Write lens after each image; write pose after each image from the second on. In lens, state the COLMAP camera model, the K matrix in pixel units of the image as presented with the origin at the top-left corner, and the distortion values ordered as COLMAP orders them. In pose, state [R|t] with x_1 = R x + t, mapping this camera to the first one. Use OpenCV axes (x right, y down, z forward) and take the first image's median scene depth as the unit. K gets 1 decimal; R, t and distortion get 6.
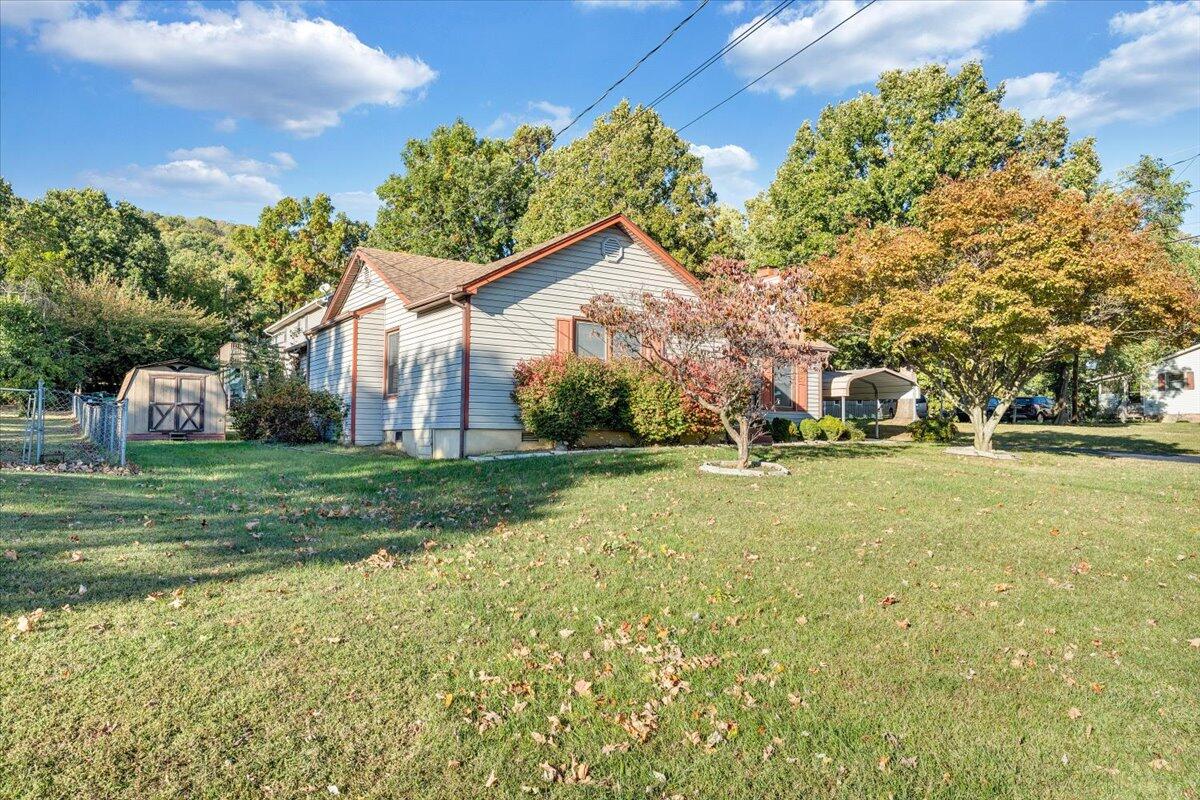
lens RADIAL K [[1292.4, 0, 602.1], [0, 1292.4, 397.7], [0, 0, 1]] dist [-0.015175, 0.000000]
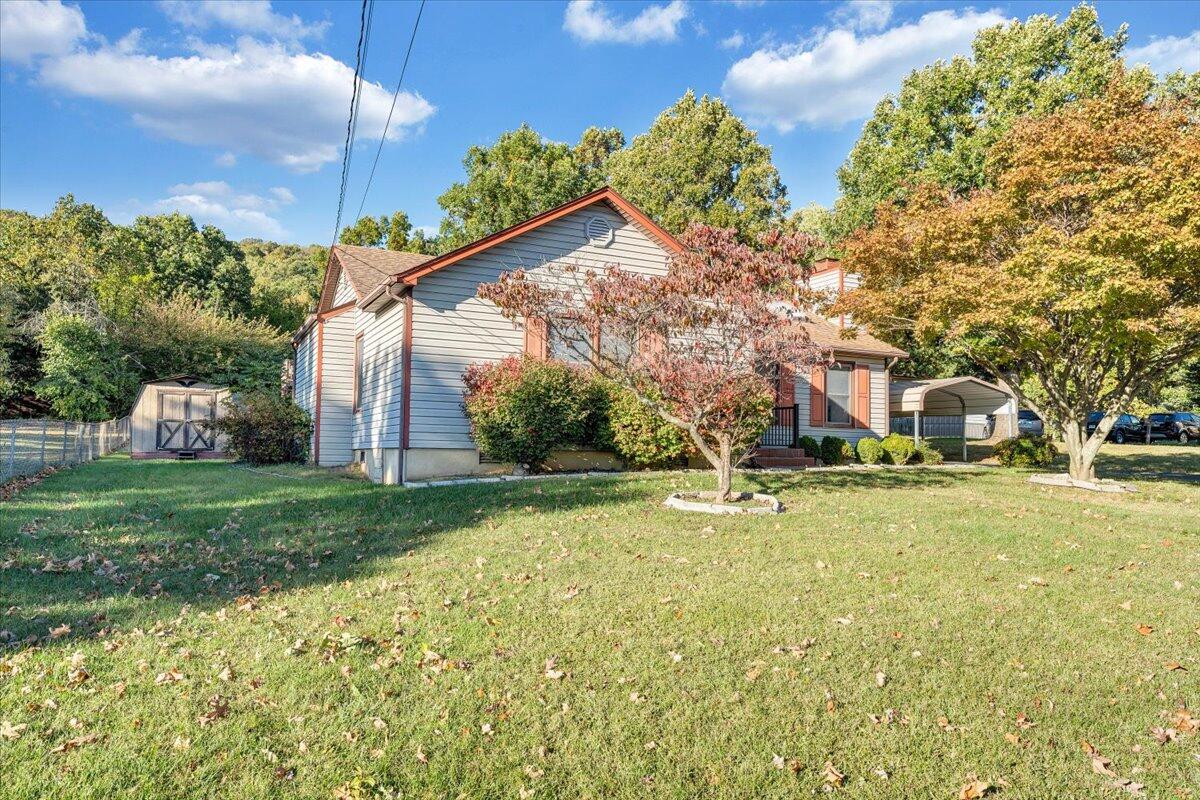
lens RADIAL K [[1072.1, 0, 584.6], [0, 1072.1, 423.5], [0, 0, 1]] dist [-0.010517, -0.014554]
pose [[0.978577, -0.000932, -0.205880, 0.125210], [0.001286, 0.999998, 0.001587, 0.006125], [0.205878, -0.001817, 0.978576, 0.294001]]
